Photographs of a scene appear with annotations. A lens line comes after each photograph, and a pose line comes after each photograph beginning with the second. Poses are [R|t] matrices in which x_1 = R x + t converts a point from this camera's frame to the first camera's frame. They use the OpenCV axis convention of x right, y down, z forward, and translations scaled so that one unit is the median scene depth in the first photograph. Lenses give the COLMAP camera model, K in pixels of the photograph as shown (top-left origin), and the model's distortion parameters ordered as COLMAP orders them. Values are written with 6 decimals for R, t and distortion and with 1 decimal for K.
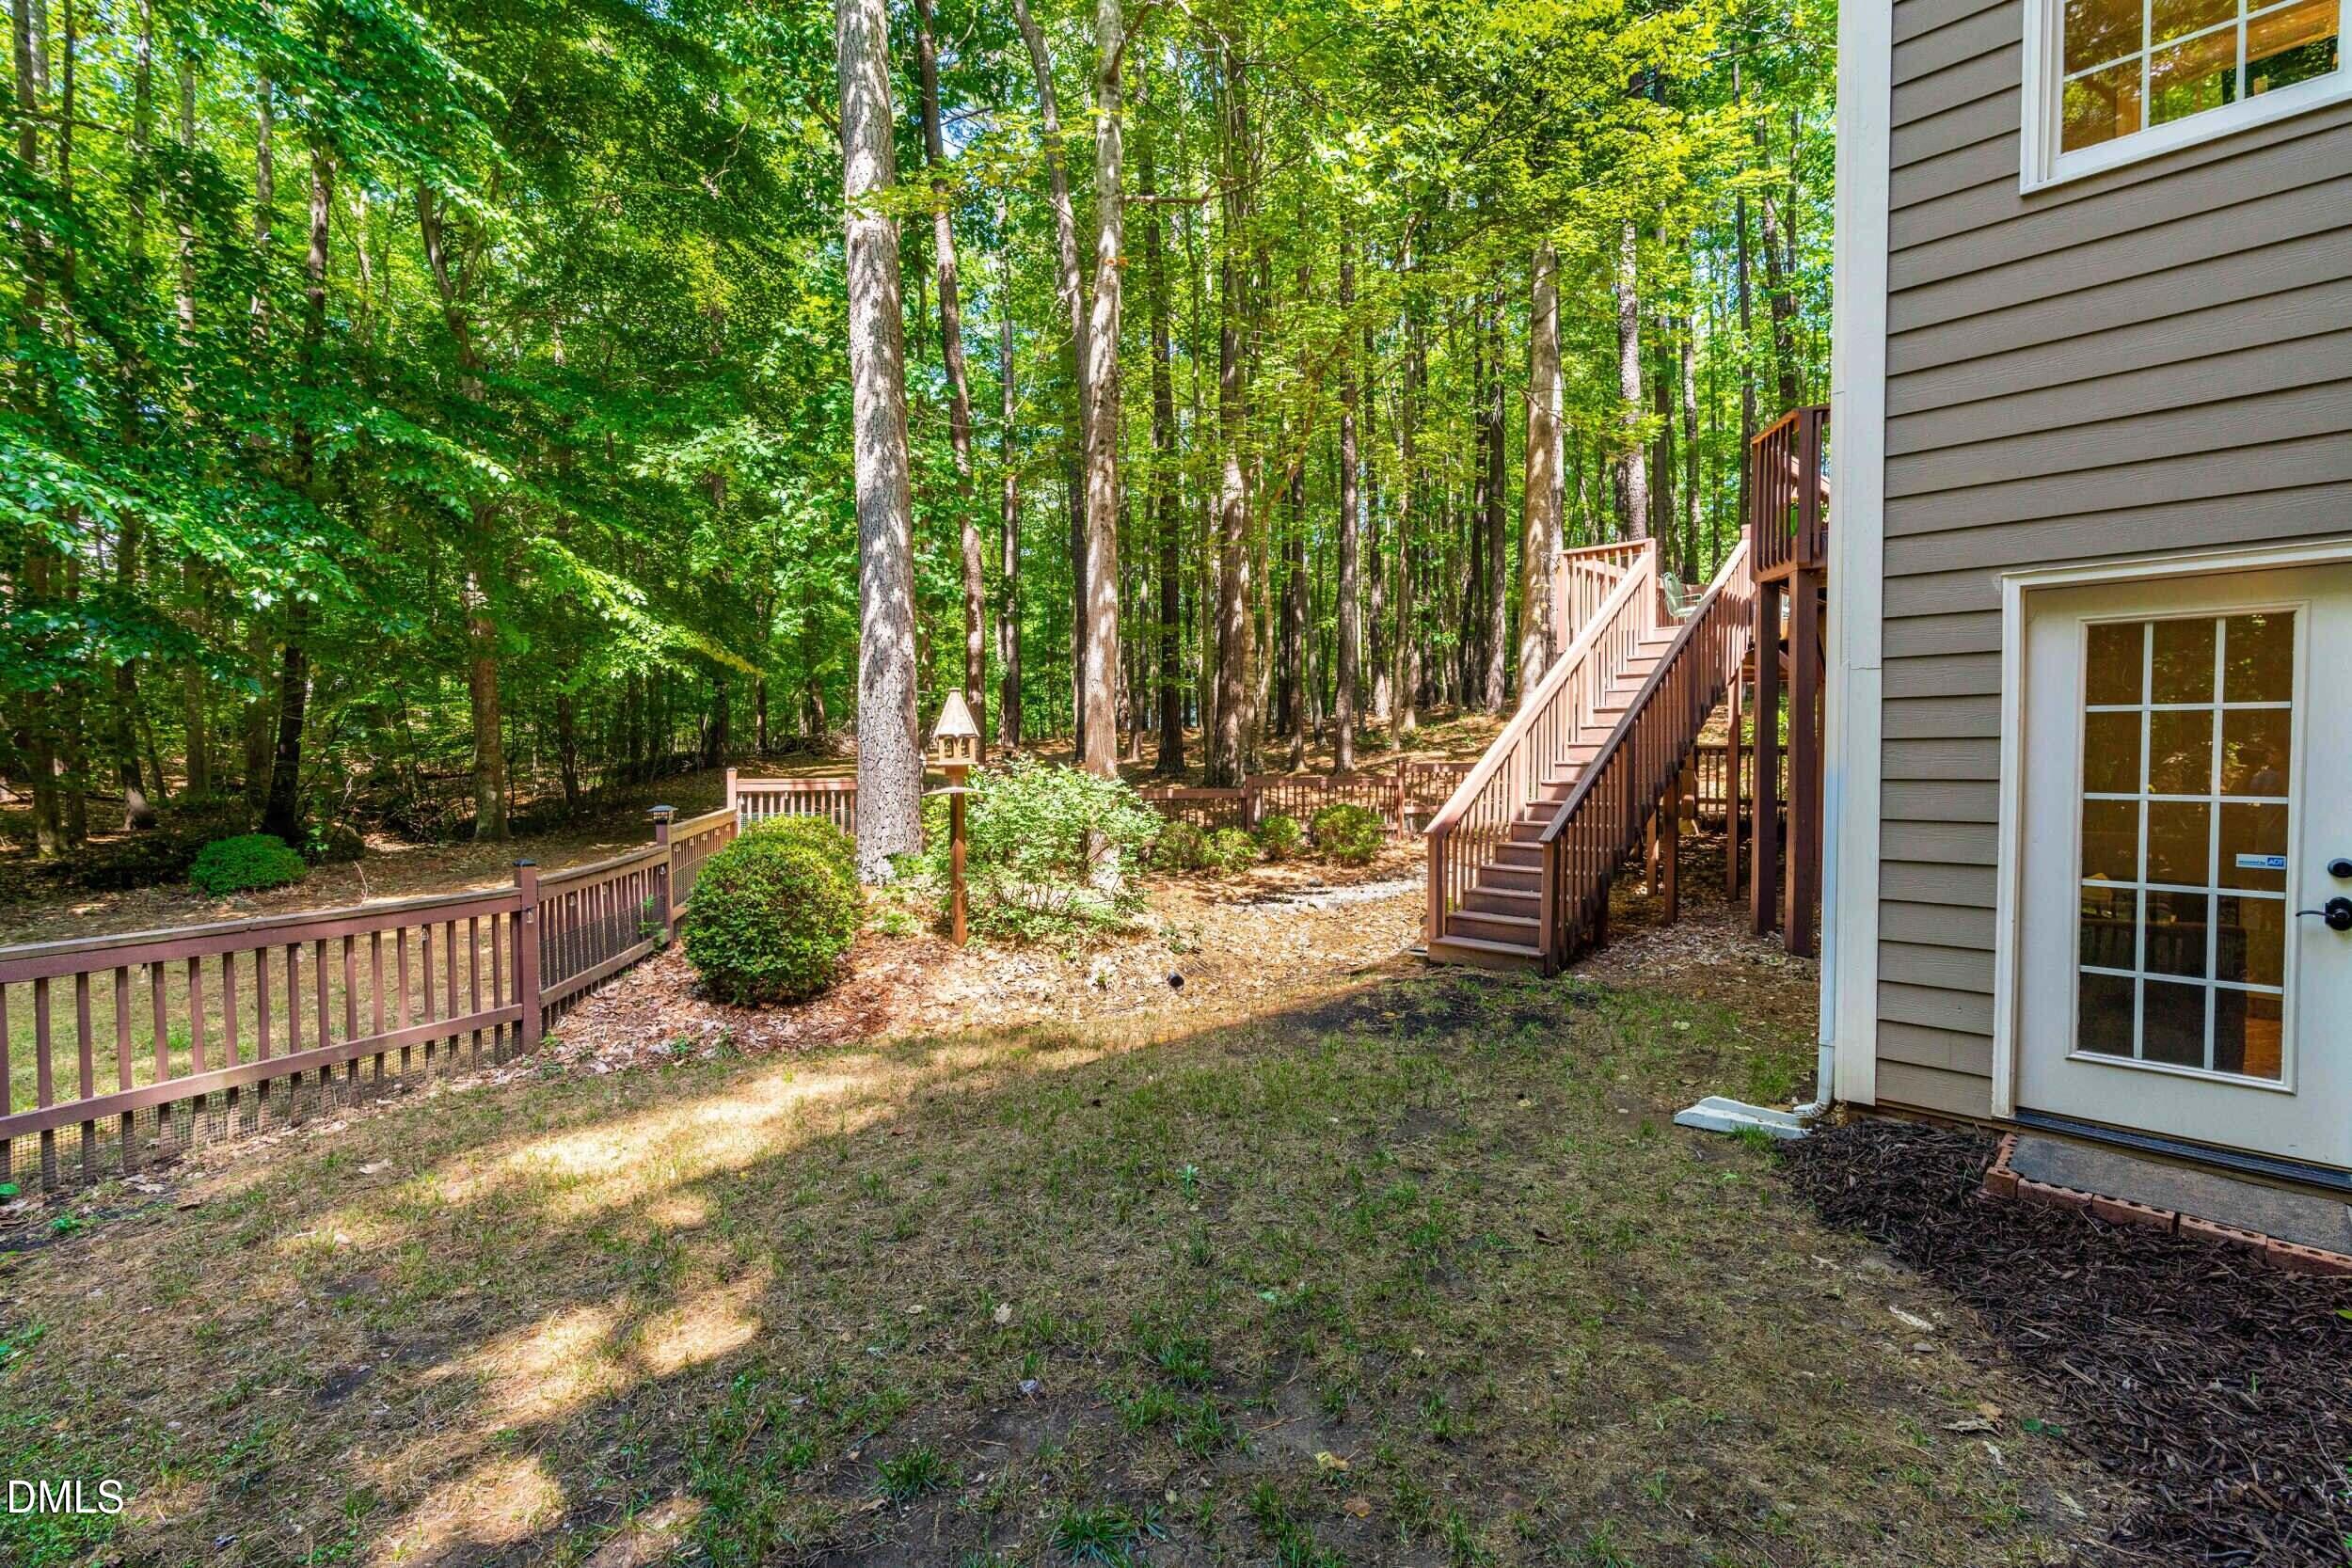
lens RADIAL K [[1090.3, 0, 1160.6], [0, 1090.3, 754.6], [0, 0, 1]] dist [-0.003042, 0.000051]
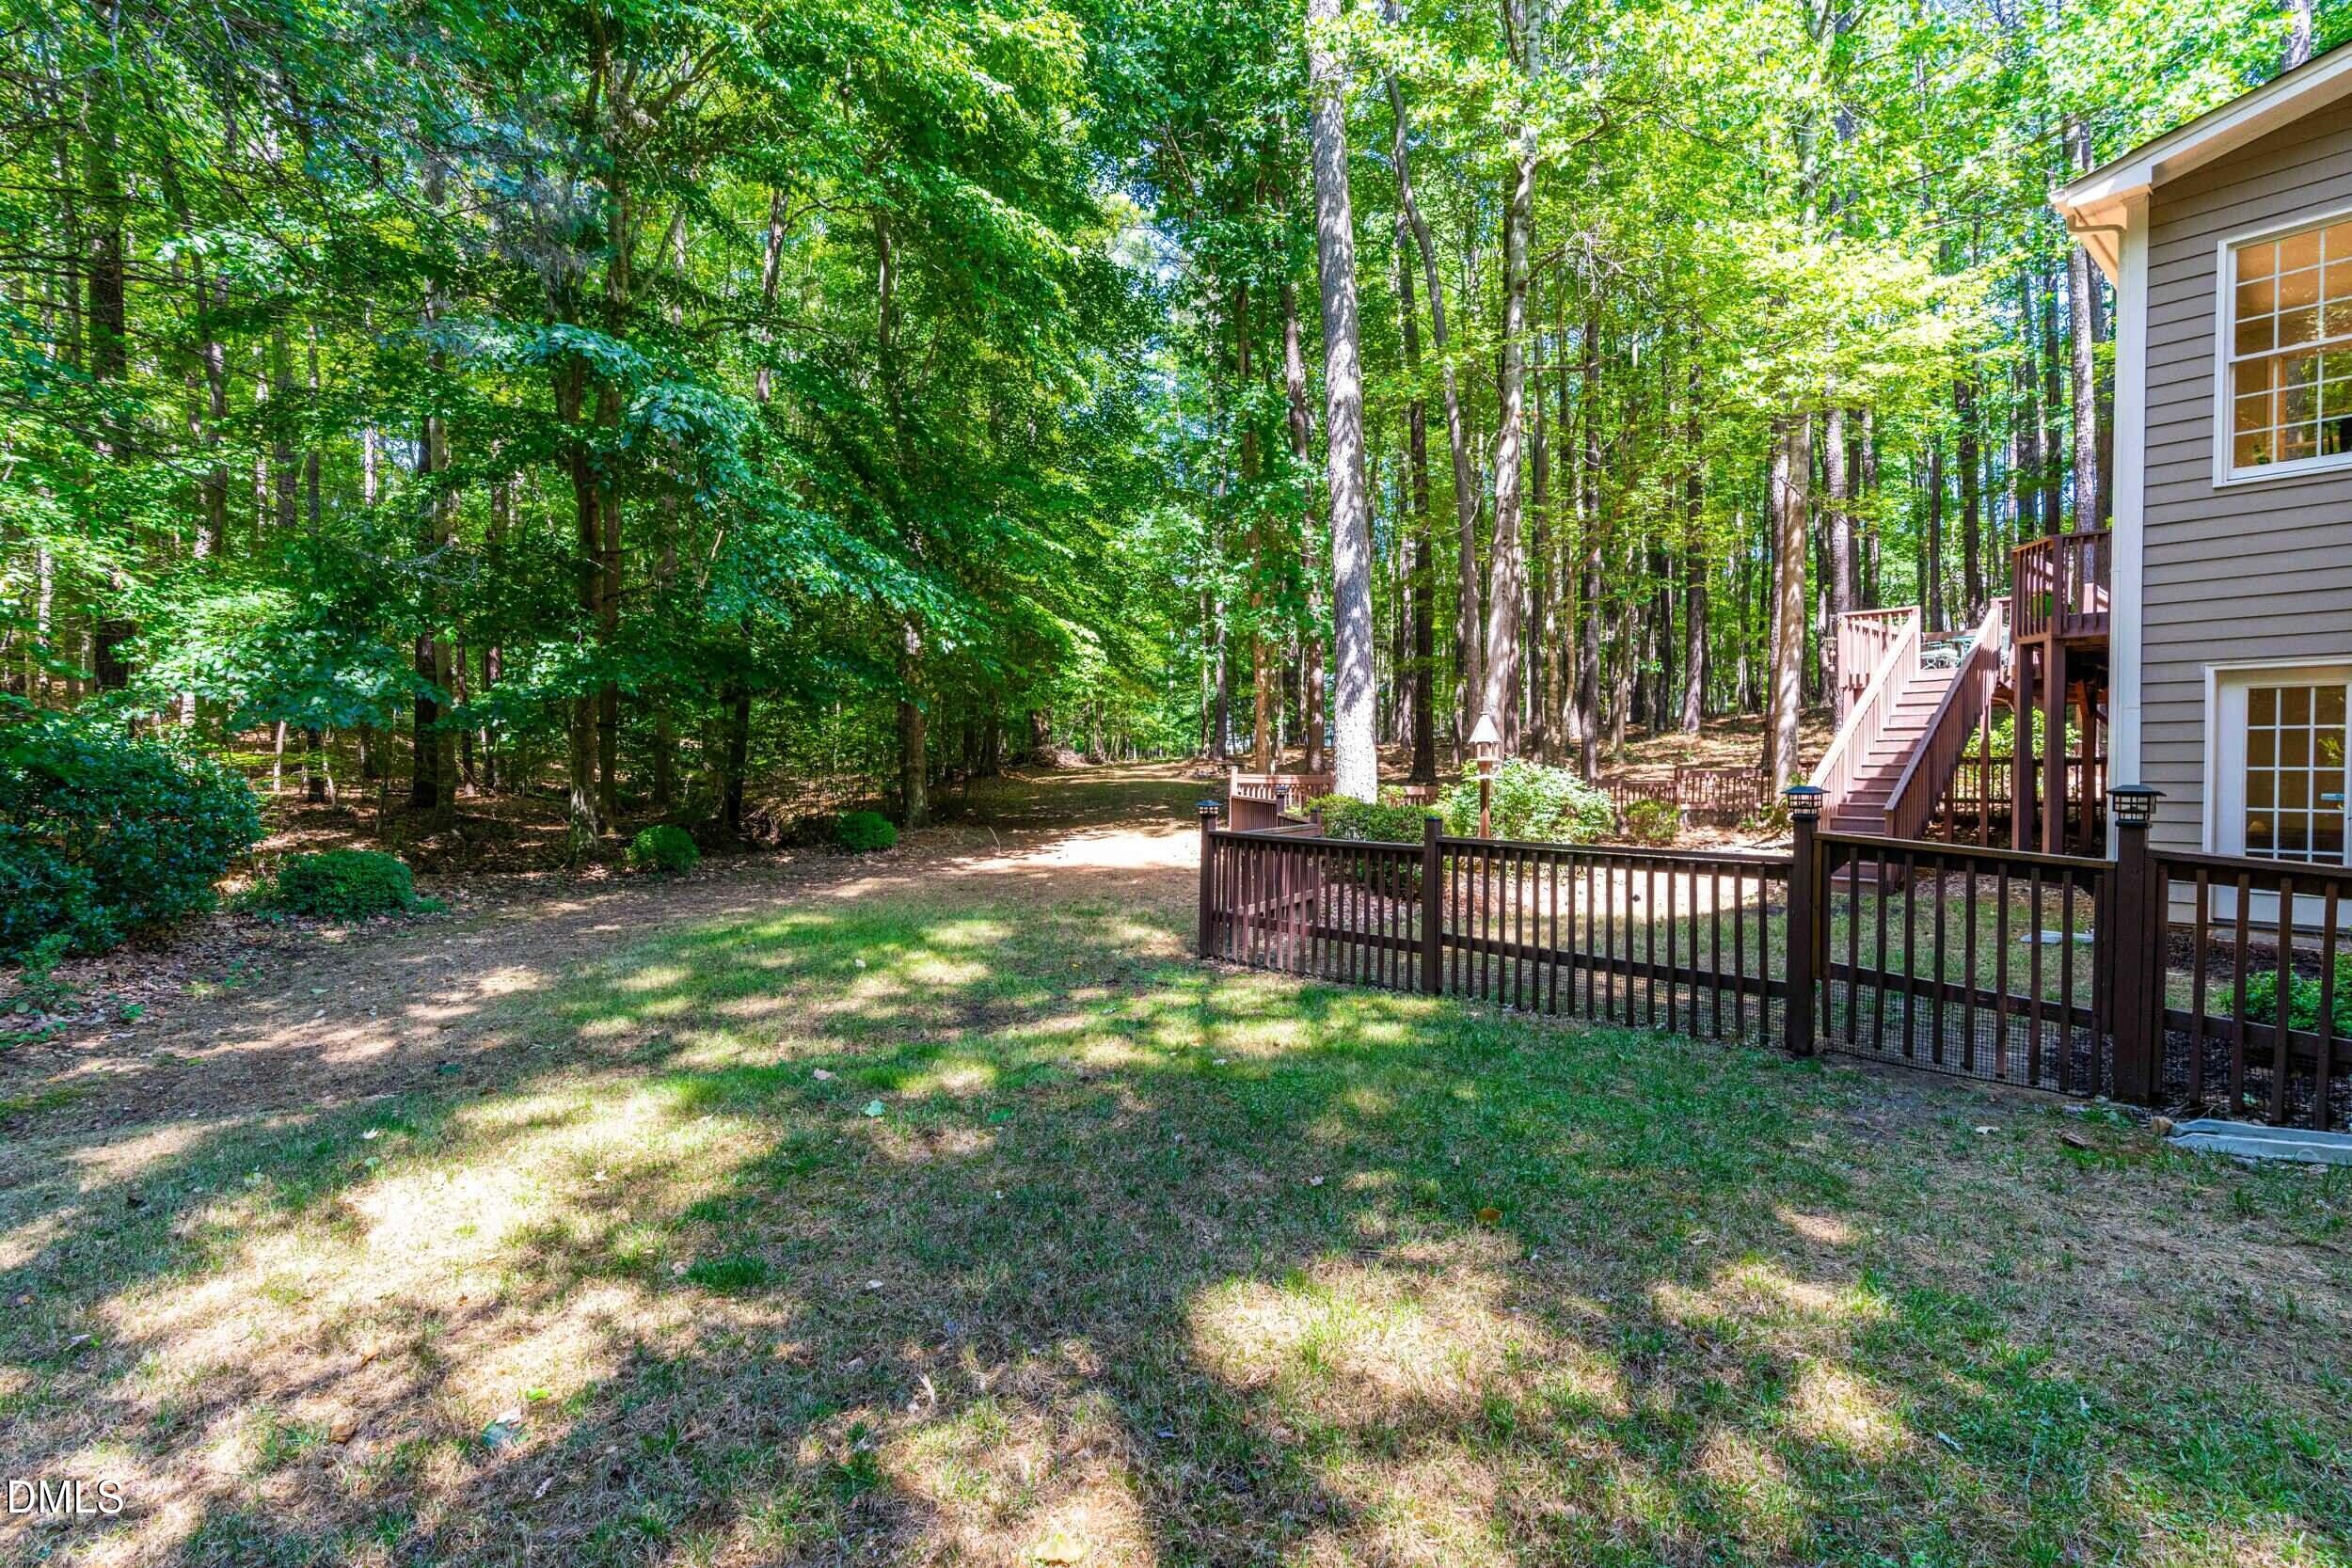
lens RADIAL K [[1103.3, 0, 1175.6], [0, 1103.3, 755.6], [0, 0, 1]] dist [-0.001179, -0.000041]
pose [[0.997406, 0.004984, -0.071807, -0.433904], [-0.006195, 0.999842, -0.016654, 0.024557], [0.071713, 0.017056, 0.997280, -0.518724]]
